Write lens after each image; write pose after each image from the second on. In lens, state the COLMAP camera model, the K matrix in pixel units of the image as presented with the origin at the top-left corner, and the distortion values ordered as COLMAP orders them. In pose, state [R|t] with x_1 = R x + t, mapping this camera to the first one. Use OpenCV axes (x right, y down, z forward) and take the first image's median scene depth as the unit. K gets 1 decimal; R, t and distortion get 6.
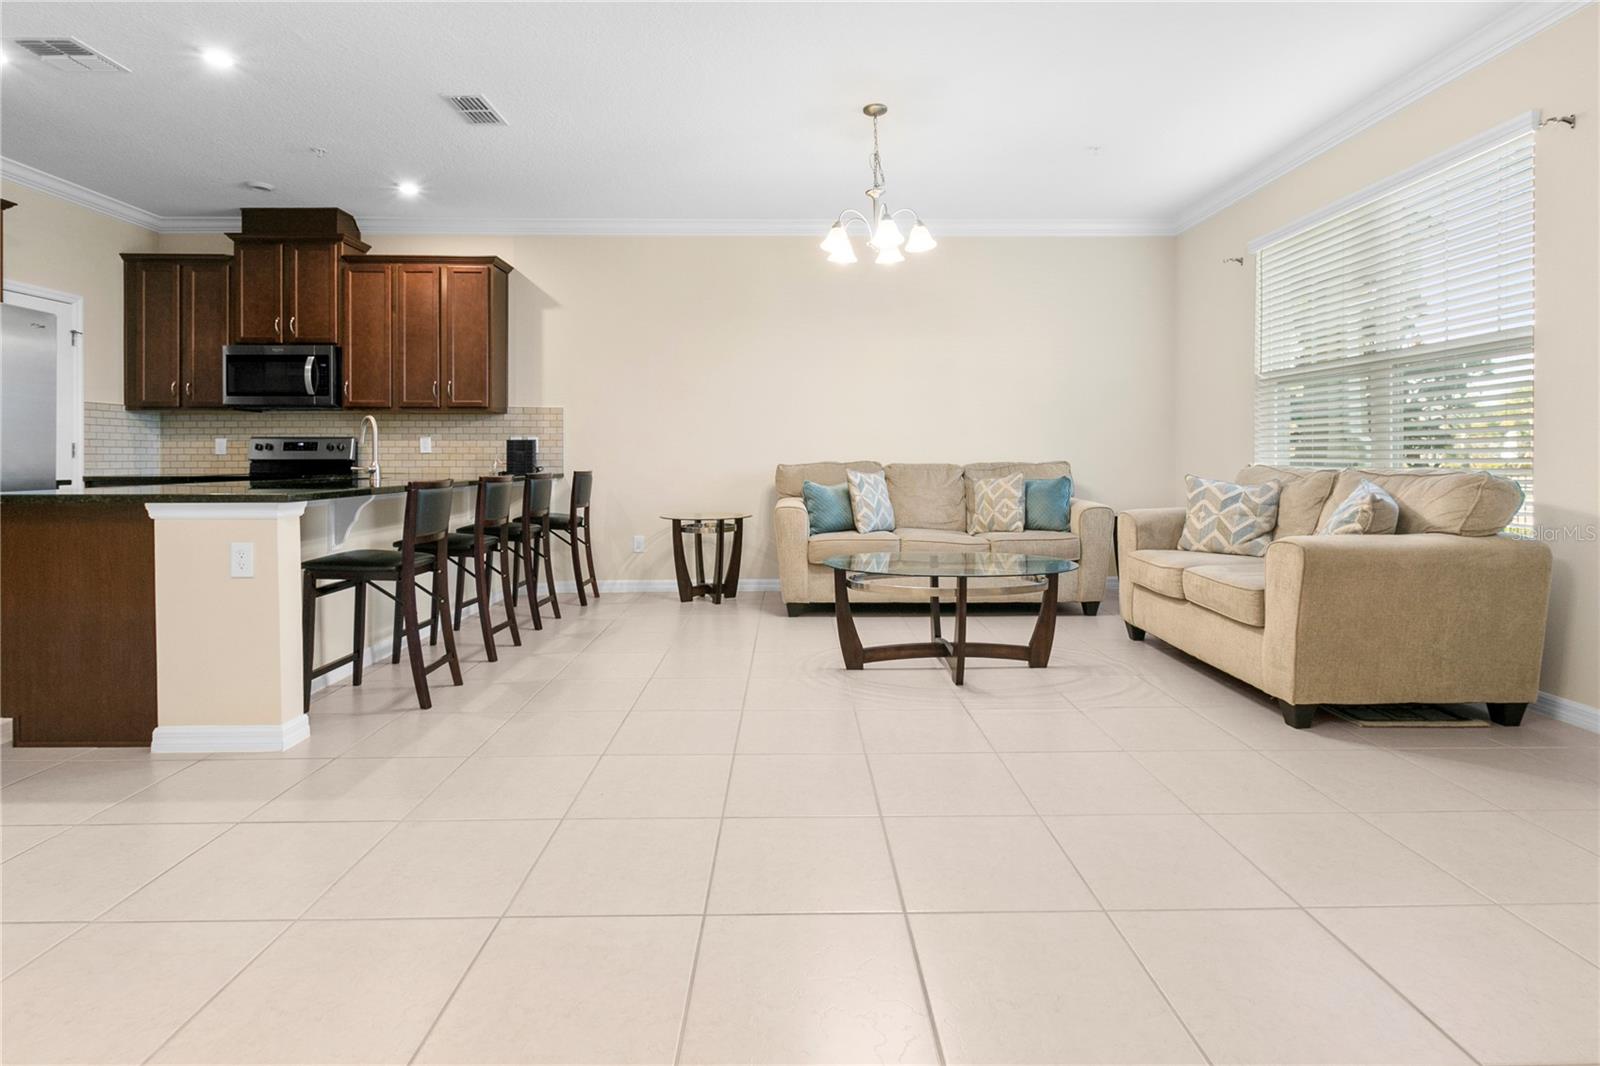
lens RADIAL K [[753.4, 0, 805.1], [0, 753.4, 458.2], [0, 0, 1]] dist [0.003118, -0.000223]
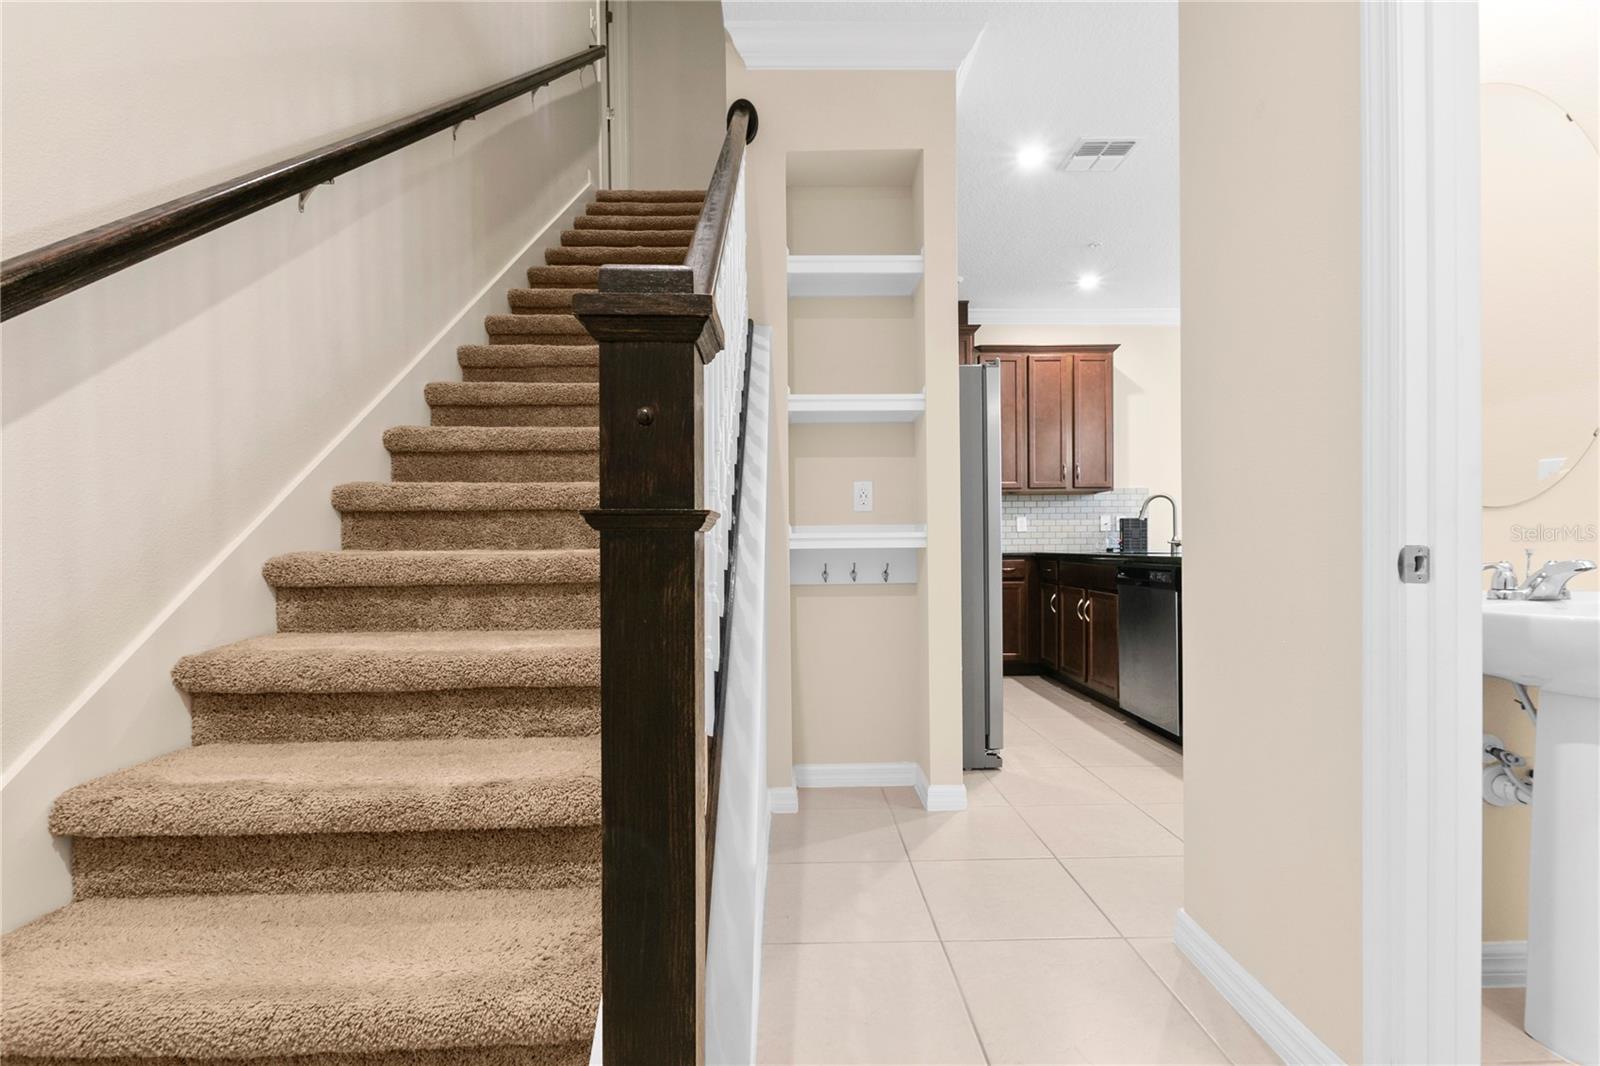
lens RADIAL K [[727.4, 0, 802.0], [0, 727.4, 551.8], [0, 0, 1]] dist [0.011062, 0.000295]
pose [[0.999958, -0.008780, 0.002626, -0.872661], [0.008743, 0.999865, 0.013883, 0.004579], [-0.002748, -0.013860, 0.999900, -0.026370]]
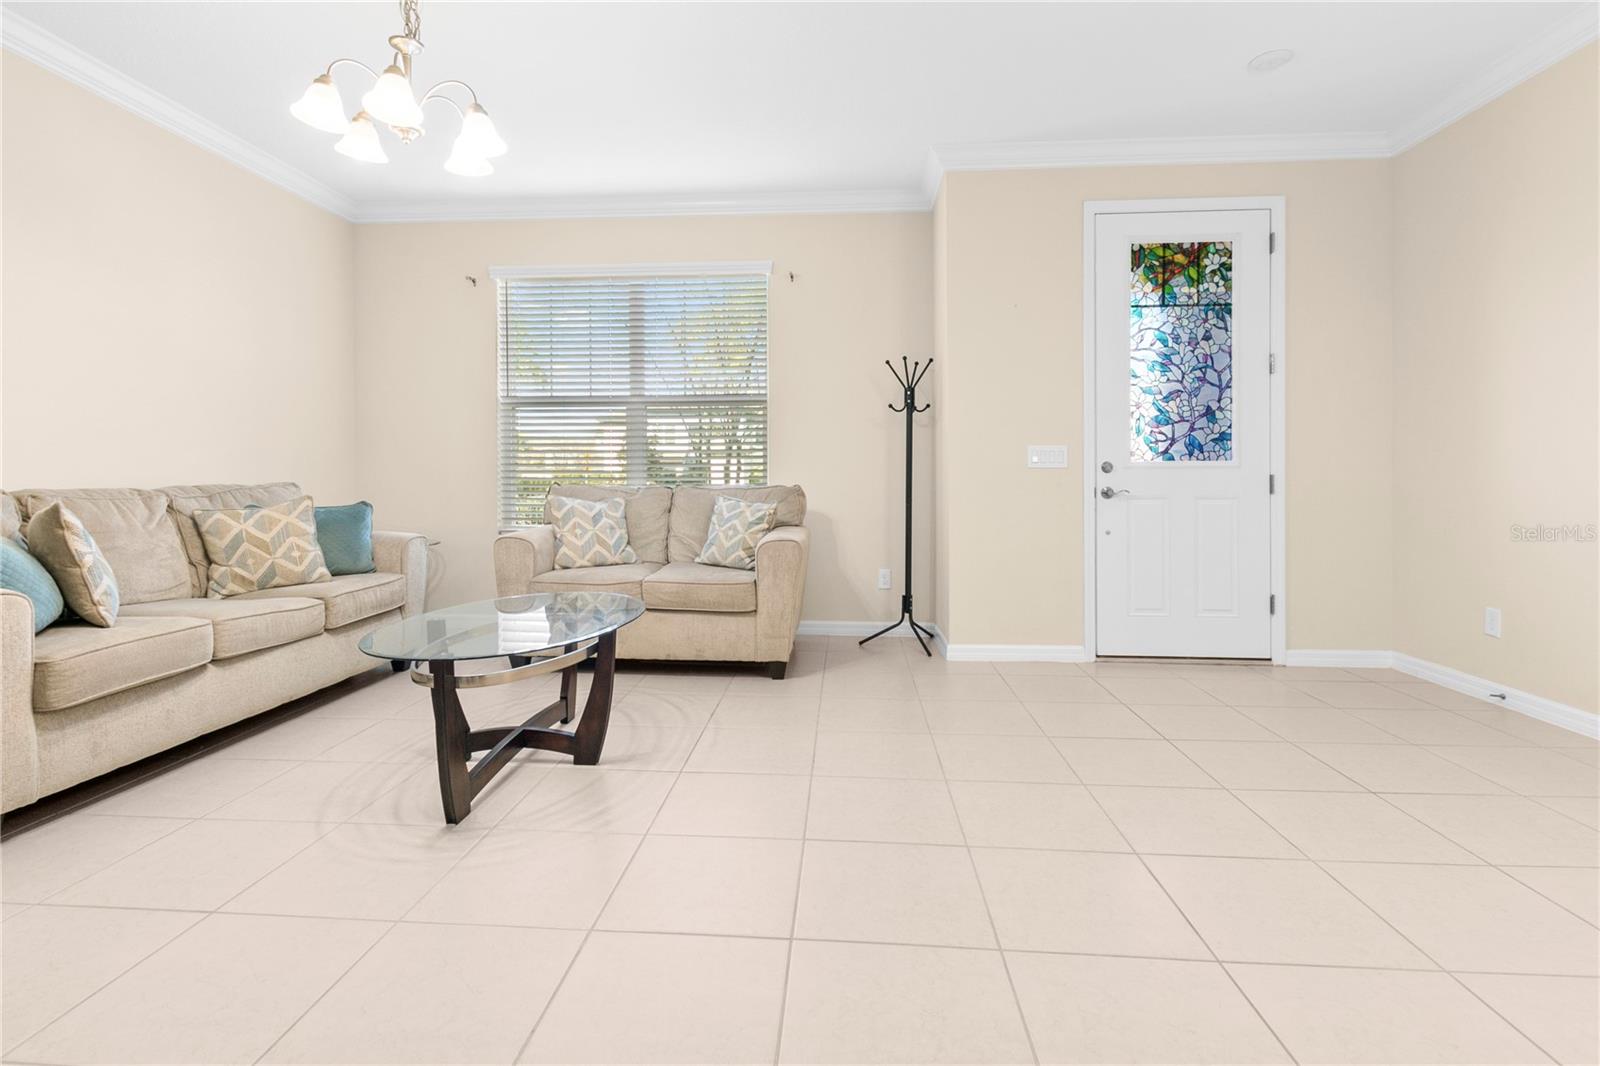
lens RADIAL K [[754.1, 0, 796.4], [0, 754.1, 476.9], [0, 0, 1]] dist [0.000808, -0.000171]
pose [[0.093796, -0.002218, 0.995589, -0.358226], [0.002782, 0.999994, 0.001966, -0.001228], [-0.995588, 0.002586, 0.093801, 0.453392]]
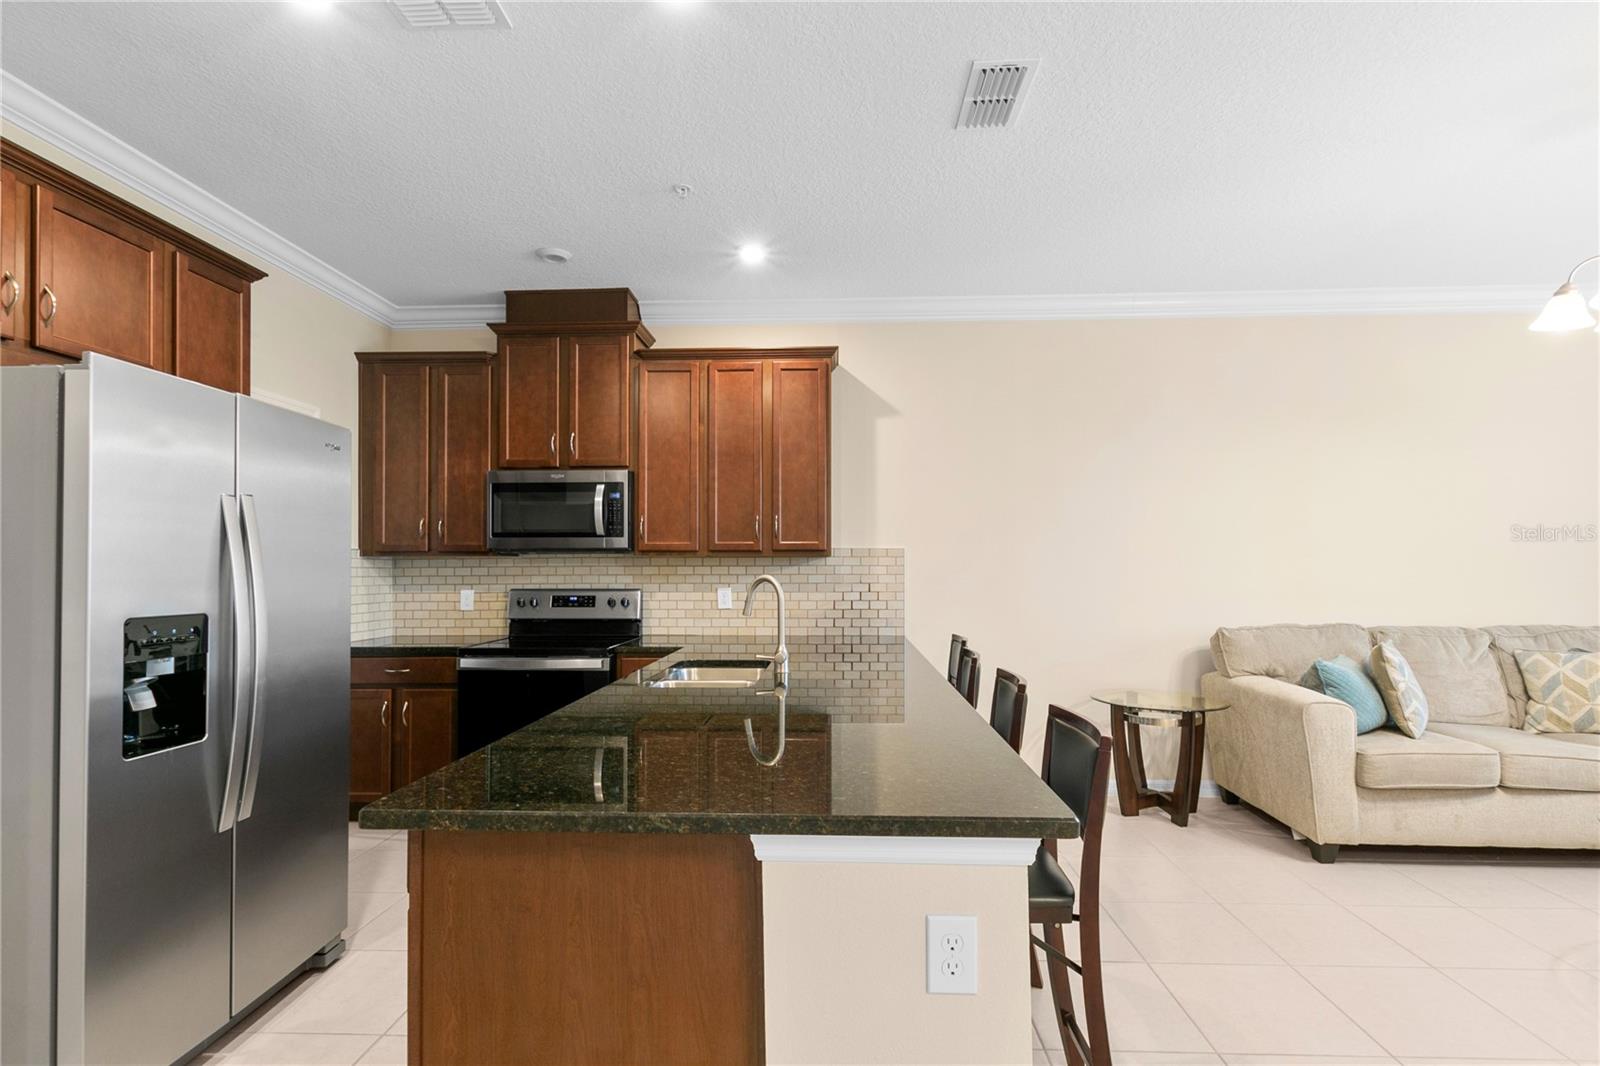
lens RADIAL K [[742.1, 0, 805.9], [0, 742.1, 568.2], [0, 0, 1]] dist [-0.000390, -0.000878]
pose [[0.998091, -0.000919, -0.061752, -0.401303], [0.000746, 0.999996, -0.002811, -0.048901], [0.061755, 0.002759, 0.998088, 0.273550]]
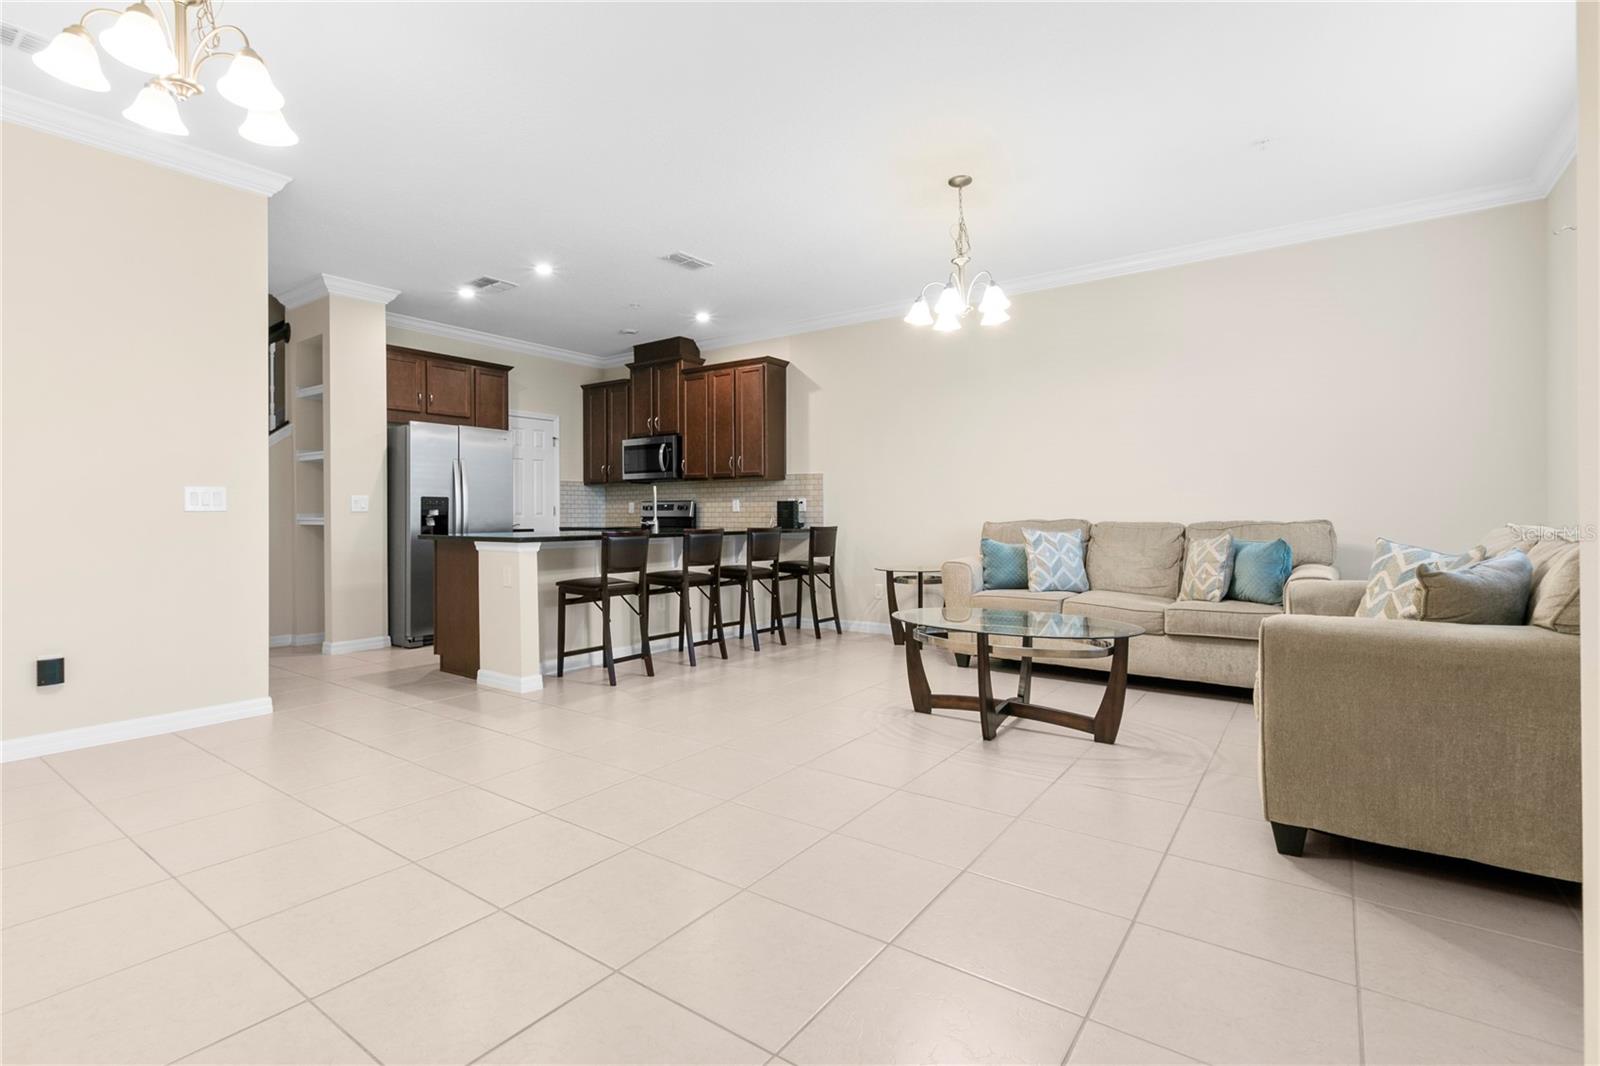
lens RADIAL K [[744.7, 0, 794.8], [0, 744.7, 518.8], [0, 0, 1]] dist [0.001873, 0.000048]
pose [[0.797943, 0.002566, -0.602728, 0.384611], [0.000632, 0.999987, 0.005094, -0.001302], [0.602733, -0.004445, 0.797930, 0.029608]]
